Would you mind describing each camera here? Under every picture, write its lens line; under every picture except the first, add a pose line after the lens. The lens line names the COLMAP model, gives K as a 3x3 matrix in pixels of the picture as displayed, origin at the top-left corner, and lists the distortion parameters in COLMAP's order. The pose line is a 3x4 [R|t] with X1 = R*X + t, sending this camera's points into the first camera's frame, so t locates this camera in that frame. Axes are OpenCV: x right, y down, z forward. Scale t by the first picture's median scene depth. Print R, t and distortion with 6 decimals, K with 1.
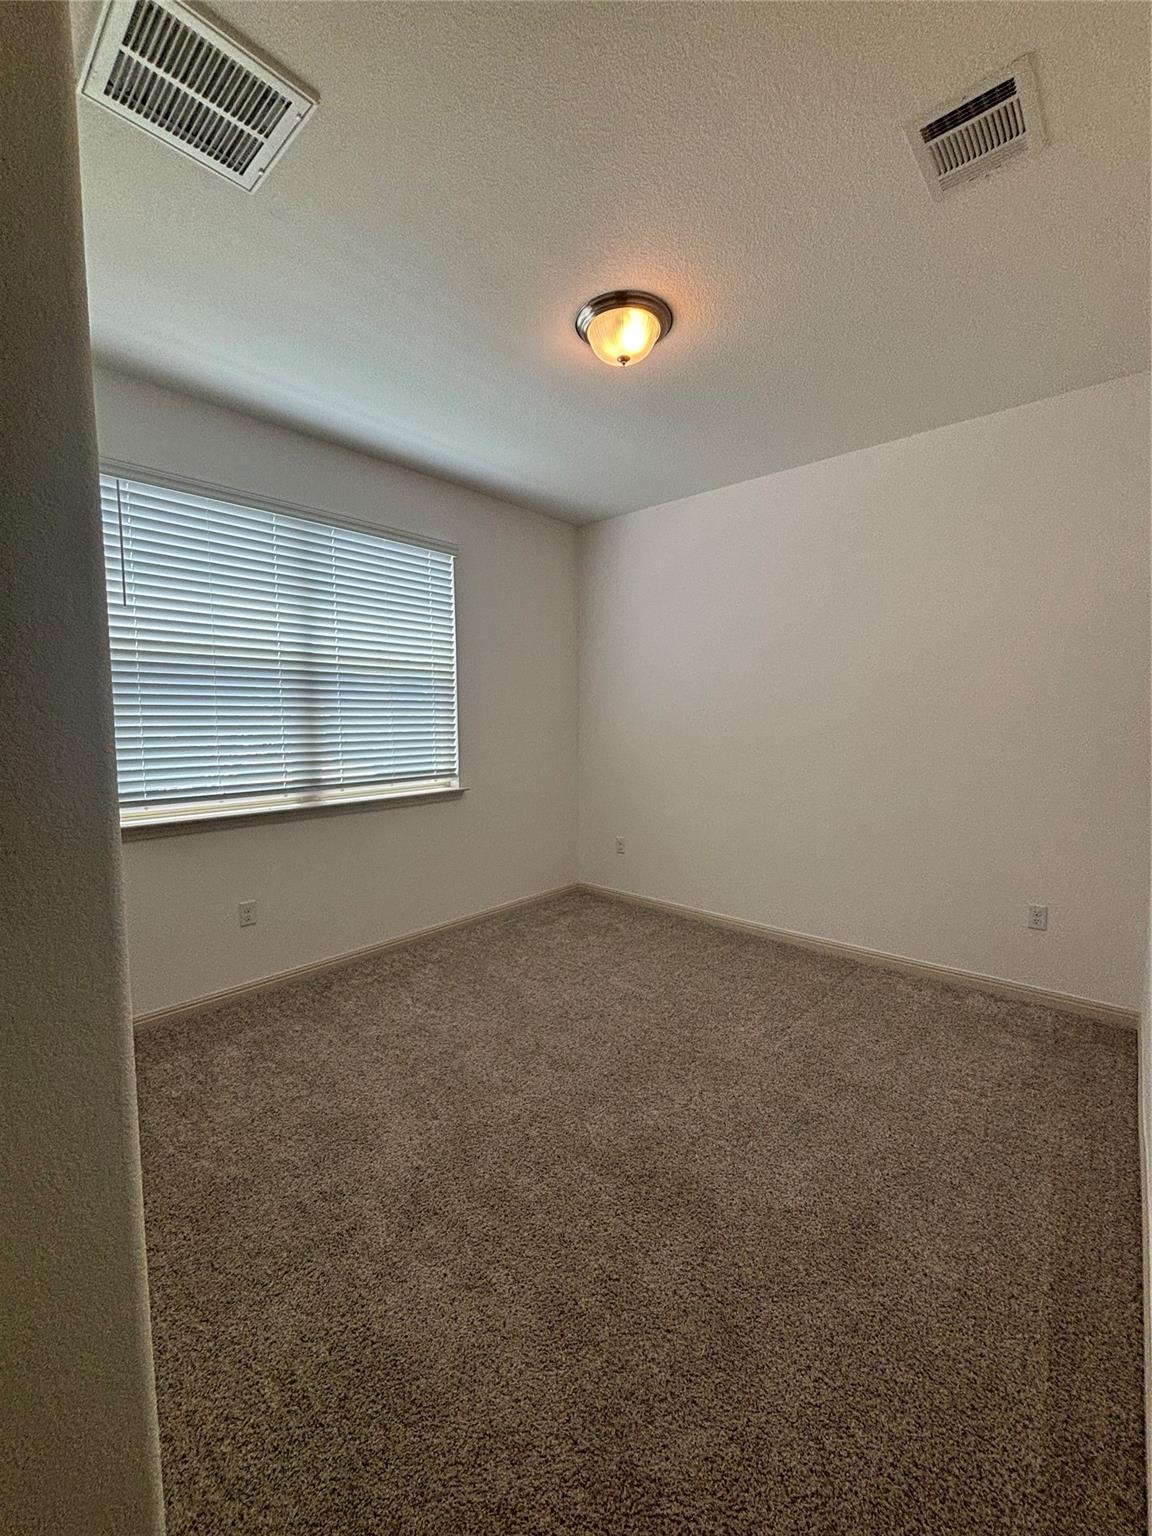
lens RADIAL K [[624.4, 0, 570.9], [0, 624.4, 769.6], [0, 0, 1]] dist [0.014736, -0.000046]
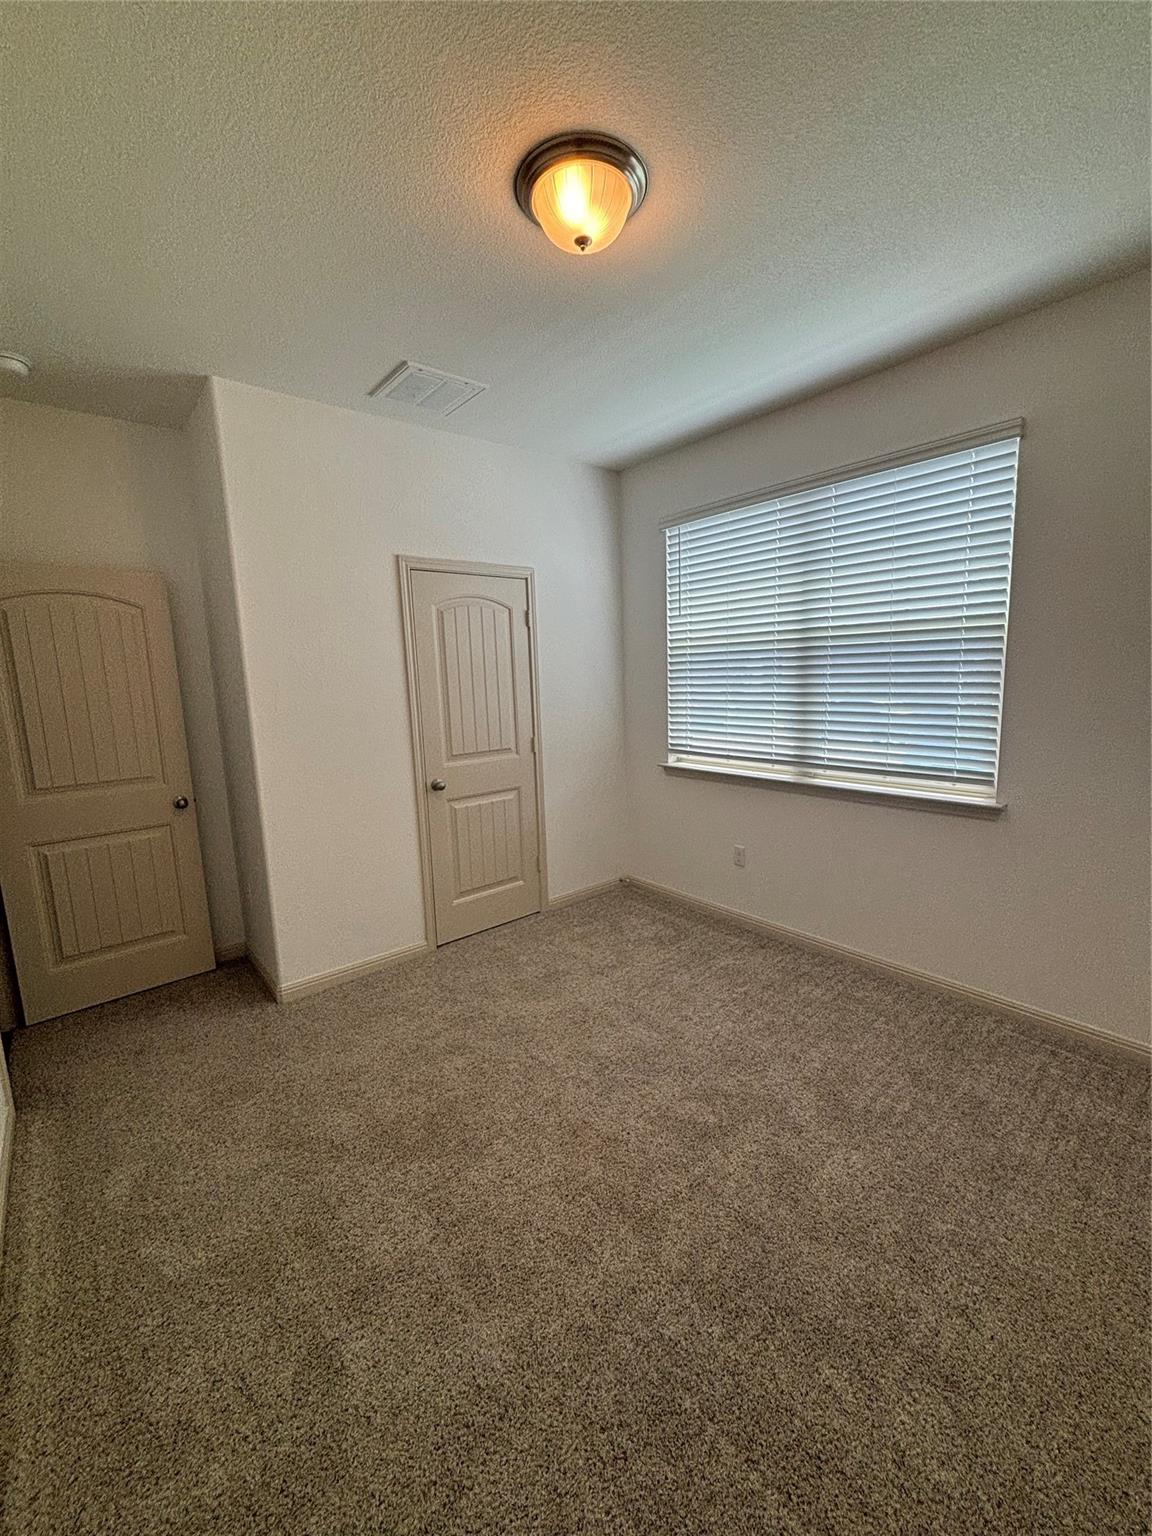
lens RADIAL K [[624.4, 0, 570.9], [0, 624.4, 769.6], [0, 0, 1]] dist [0.014736, -0.000046]
pose [[-0.123335, 0.142256, -0.982116, 0.620171], [-0.076264, 0.985386, 0.152307, -0.086388], [0.989430, 0.093685, -0.110683, 0.752986]]
